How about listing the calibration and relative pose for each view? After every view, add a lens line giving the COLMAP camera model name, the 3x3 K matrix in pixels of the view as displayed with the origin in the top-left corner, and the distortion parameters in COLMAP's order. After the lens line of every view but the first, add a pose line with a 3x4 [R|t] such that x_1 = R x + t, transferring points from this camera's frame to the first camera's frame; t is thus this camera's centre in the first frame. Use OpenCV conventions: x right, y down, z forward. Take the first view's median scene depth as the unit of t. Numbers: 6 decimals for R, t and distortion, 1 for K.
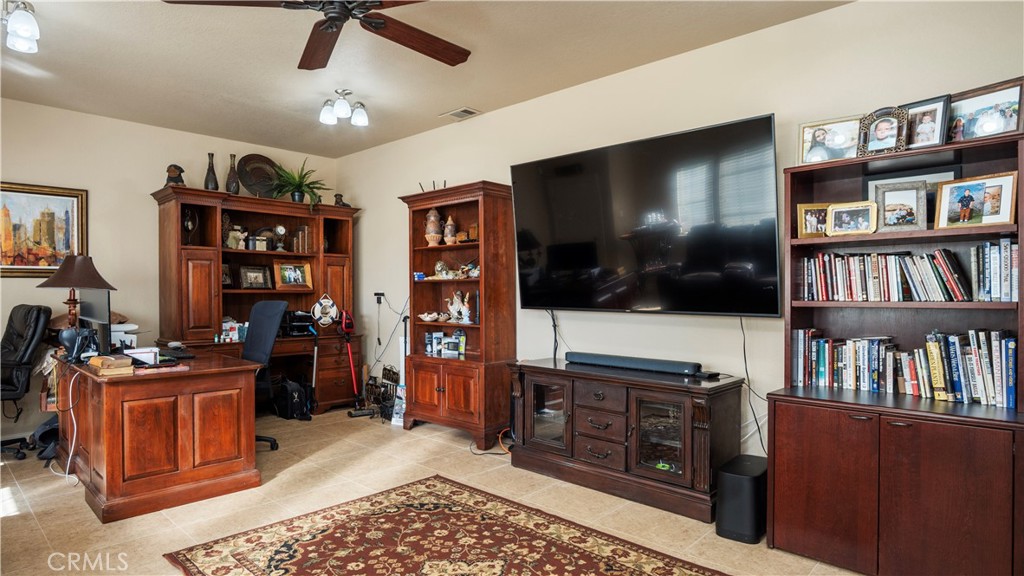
lens RADIAL K [[554.7, 0, 510.4], [0, 554.7, 294.3], [0, 0, 1]] dist [-0.024315, 0.000350]
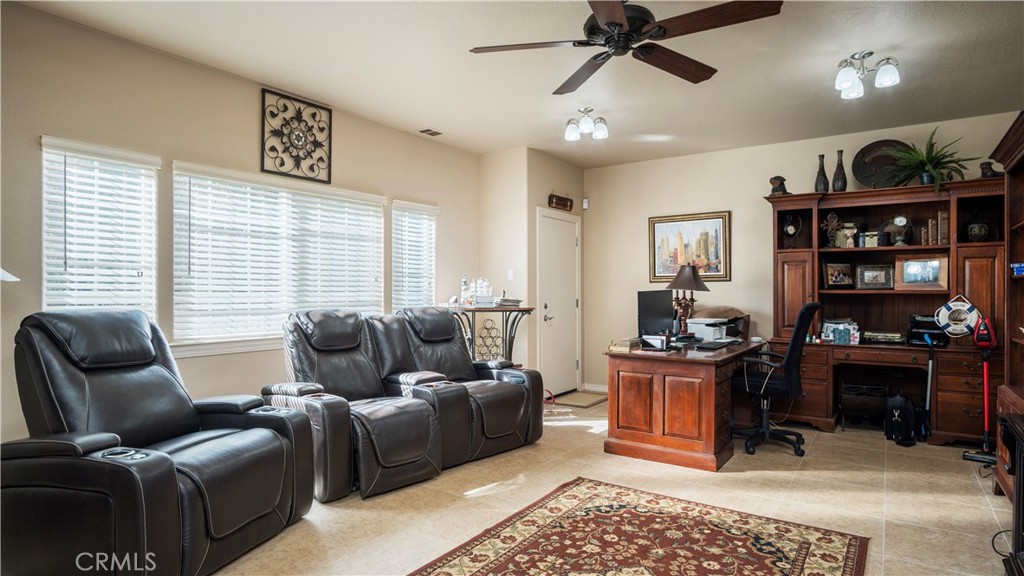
lens RADIAL K [[554.7, 0, 511.1], [0, 554.7, 285.1], [0, 0, 1]] dist [-0.024315, 0.000350]
pose [[0.156862, -0.009748, -0.987572, 0.571831], [-0.004041, 0.999937, -0.010512, -0.007083], [0.987612, 0.005640, 0.156813, 0.438983]]
